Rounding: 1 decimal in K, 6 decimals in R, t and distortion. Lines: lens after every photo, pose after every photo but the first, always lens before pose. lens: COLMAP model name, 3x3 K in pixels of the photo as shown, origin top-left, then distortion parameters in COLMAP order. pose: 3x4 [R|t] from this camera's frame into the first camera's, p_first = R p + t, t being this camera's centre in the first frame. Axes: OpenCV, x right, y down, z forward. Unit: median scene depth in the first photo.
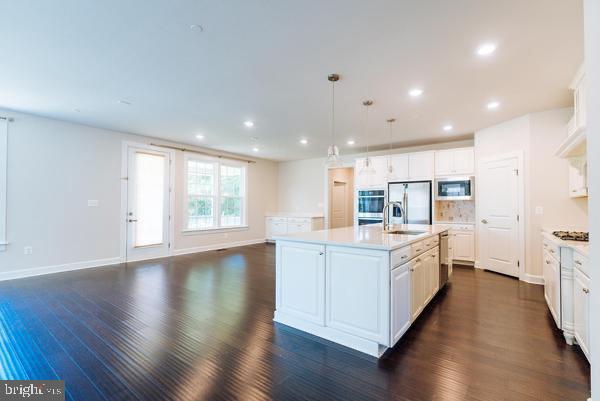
lens RADIAL K [[273.3, 0, 298.3], [0, 273.3, 202.5], [0, 0, 1]] dist [0.018509, -0.000382]
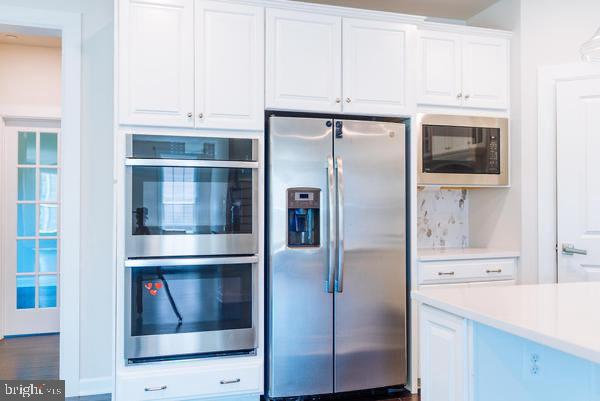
lens RADIAL K [[536.6, 0, 301.0], [0, 536.6, 199.4], [0, 0, 1]] dist [0.003546, -0.001147]
pose [[0.587048, 0.001978, 0.809550, -0.049559], [-0.010413, 0.999933, 0.005108, 0.005180], [-0.809485, -0.011429, 0.587029, 0.723130]]
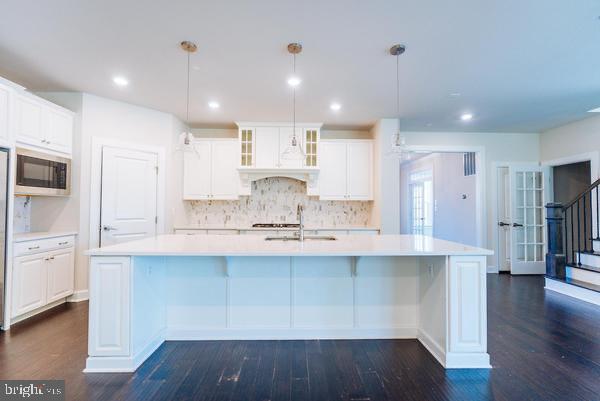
lens RADIAL K [[273.3, 0, 299.7], [0, 273.3, 201.1], [0, 0, 1]] dist [0.018509, -0.000382]
pose [[-0.617803, 0.007499, 0.786297, -0.161708], [-0.026119, 0.999207, -0.030051, 0.006169], [-0.785899, -0.039103, -0.617117, 0.867249]]
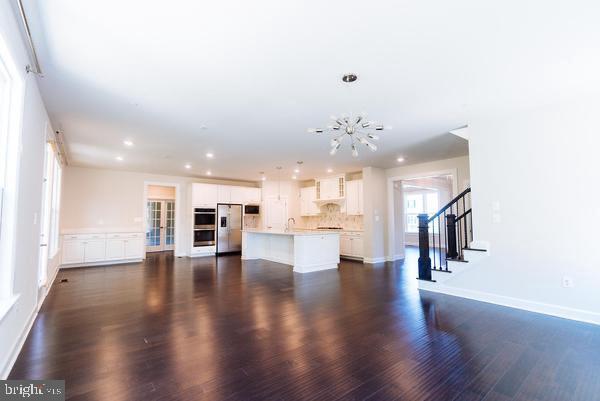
lens RADIAL K [[273.3, 0, 301.1], [0, 273.3, 203.4], [0, 0, 1]] dist [0.018509, -0.000382]
pose [[0.250116, 0.050219, 0.966913, -1.006650], [-0.012153, 0.998738, -0.048728, -0.008132], [-0.968140, 0.000437, 0.250411, 0.221732]]
